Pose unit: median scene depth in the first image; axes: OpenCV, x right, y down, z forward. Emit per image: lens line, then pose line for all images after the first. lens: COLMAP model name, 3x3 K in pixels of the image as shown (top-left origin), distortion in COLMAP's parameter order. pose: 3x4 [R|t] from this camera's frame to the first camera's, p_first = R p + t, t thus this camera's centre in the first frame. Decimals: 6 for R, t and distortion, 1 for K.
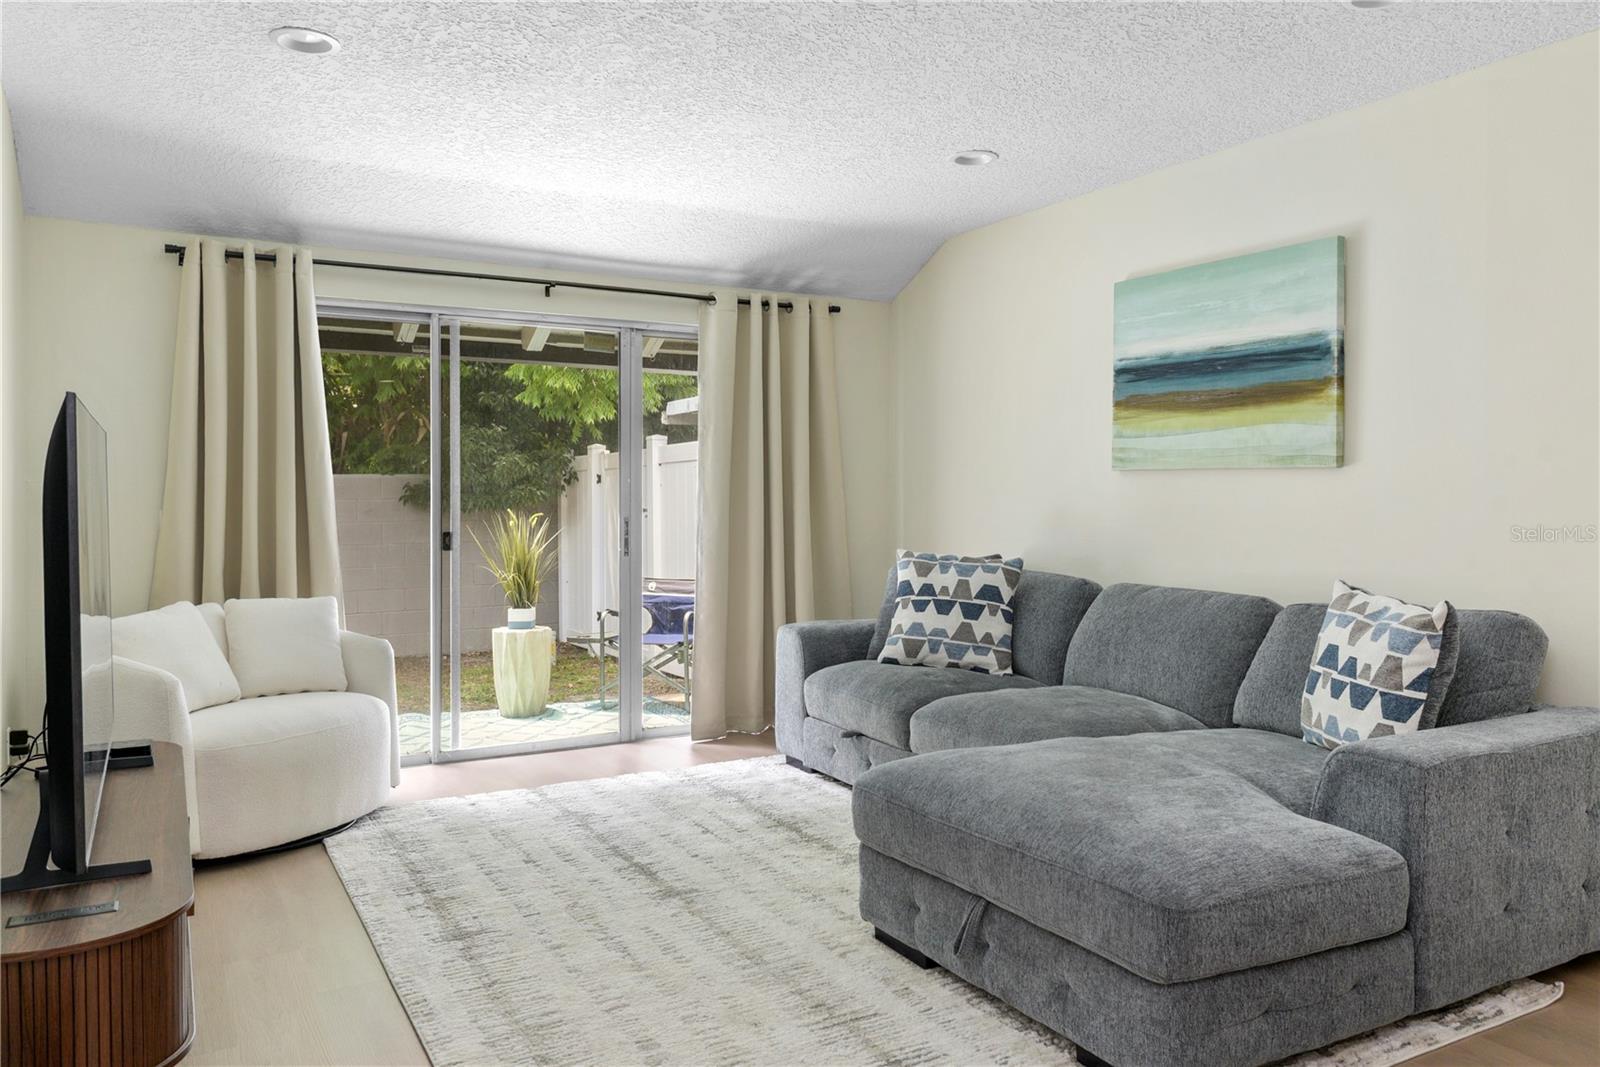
lens RADIAL K [[1196.8, 0, 800.0], [0, 1196.8, 533.5], [0, 0, 1]] dist [0.084699, 0.000660]
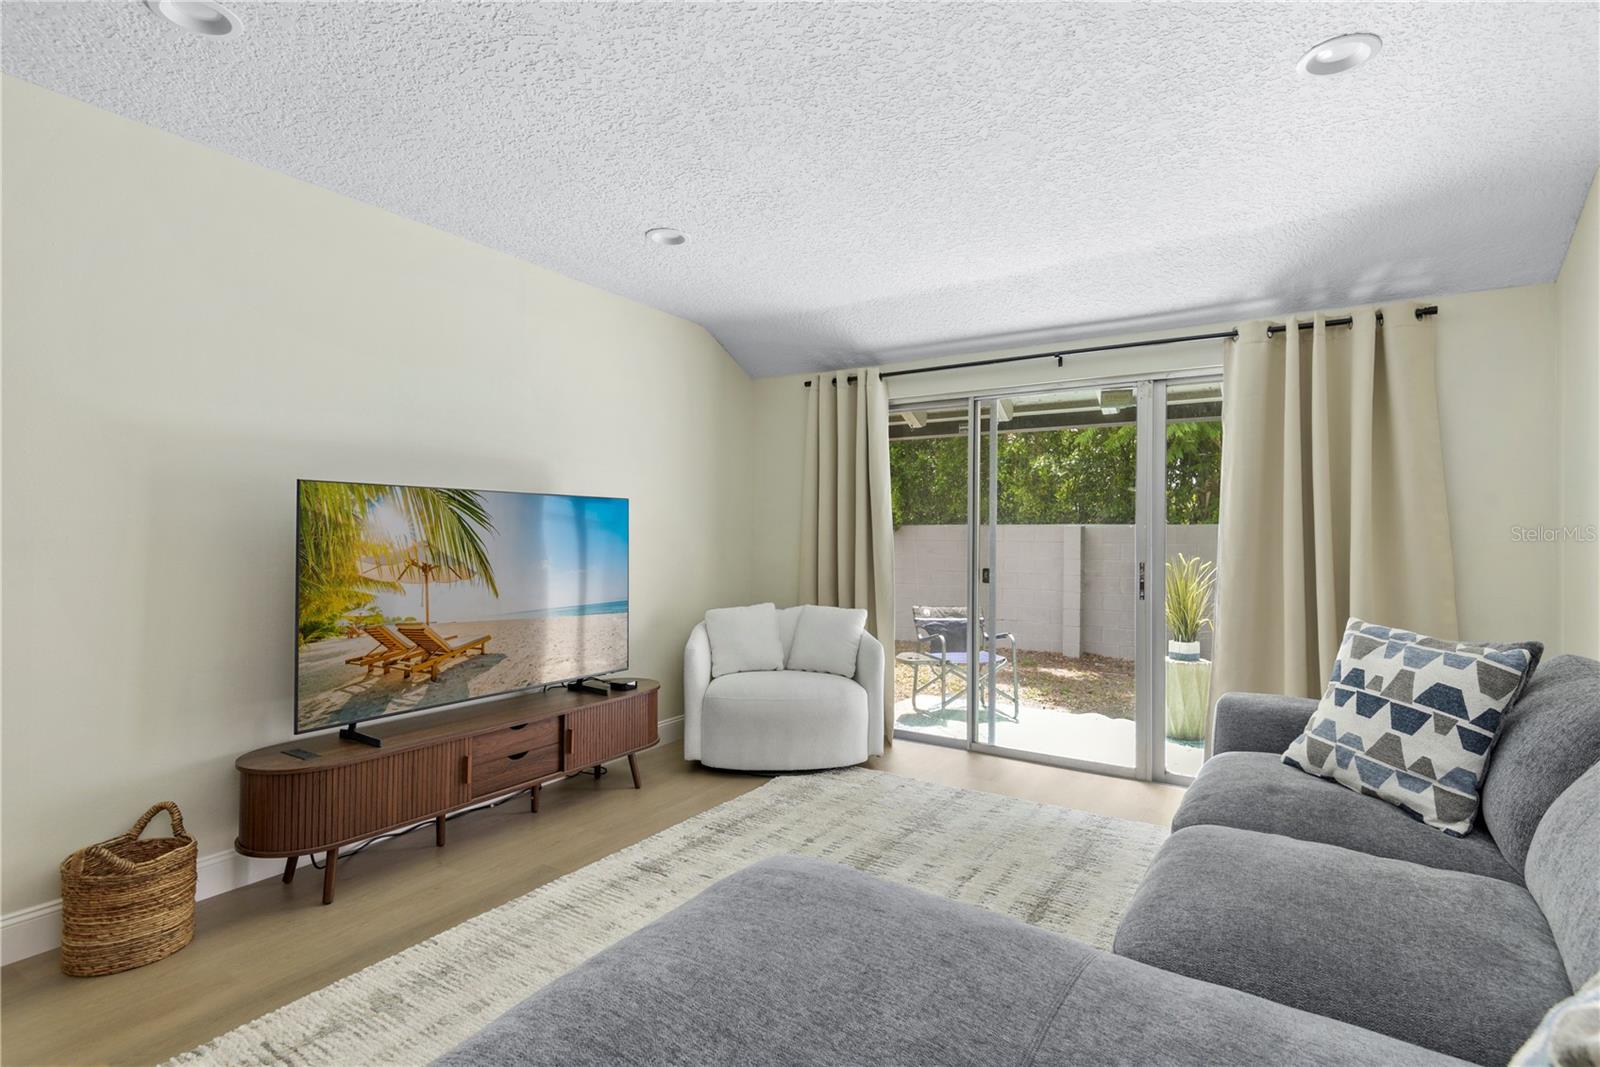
lens RADIAL K [[784.4, 0, 800.0], [0, 784.4, 533.5], [0, 0, 1]] dist [0.027003, -0.013853]
pose [[0.466597, 0.004622, -0.884458, 0.376425], [-0.040516, 0.999048, -0.016153, -0.018035], [0.883541, 0.043371, 0.466340, 0.492029]]
